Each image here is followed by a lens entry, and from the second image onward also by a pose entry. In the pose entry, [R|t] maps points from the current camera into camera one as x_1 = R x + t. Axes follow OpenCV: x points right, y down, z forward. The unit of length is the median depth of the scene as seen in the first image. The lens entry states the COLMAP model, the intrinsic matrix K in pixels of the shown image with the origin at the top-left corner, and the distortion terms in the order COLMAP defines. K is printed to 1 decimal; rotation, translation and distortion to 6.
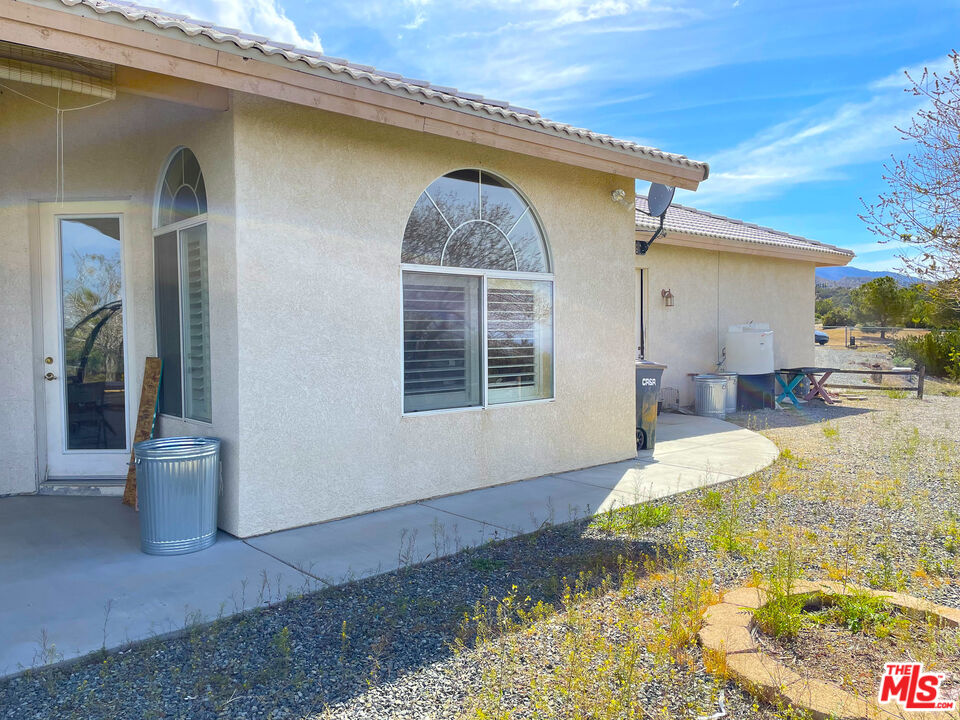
lens RADIAL K [[721.0, 0, 484.6], [0, 721.0, 354.8], [0, 0, 1]] dist [0.035994, -0.005500]
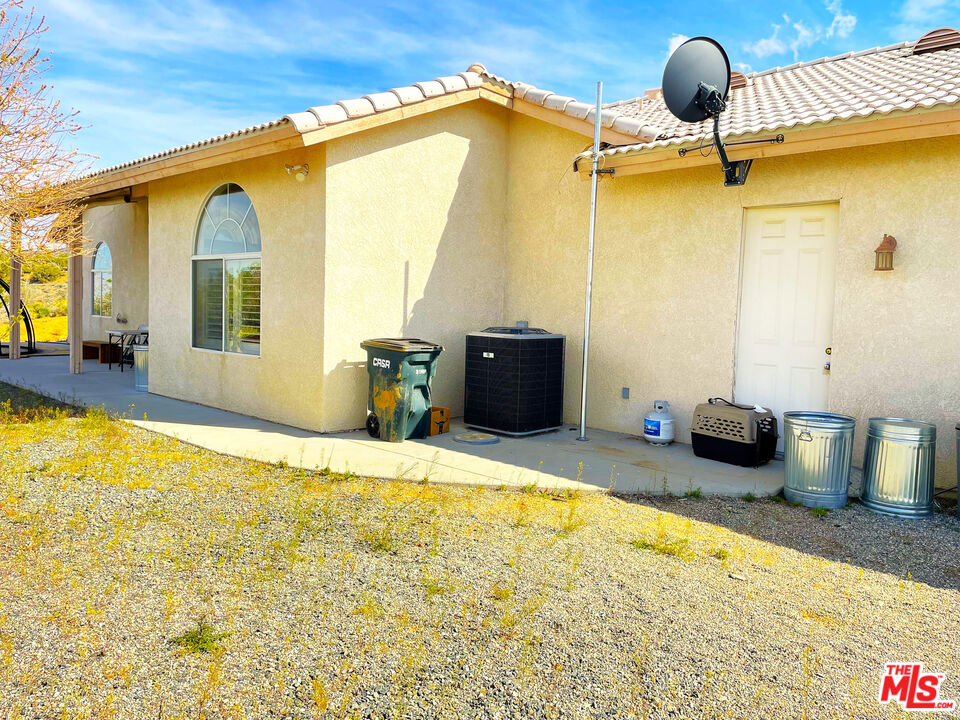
lens RADIAL K [[721.0, 0, 484.6], [0, 721.0, 354.8], [0, 0, 1]] dist [0.035994, -0.005500]
pose [[0.094995, 0.073177, -0.992785, 1.328235], [-0.054929, 0.996161, 0.068170, -0.045013], [0.993961, 0.048056, 0.098650, 1.252901]]
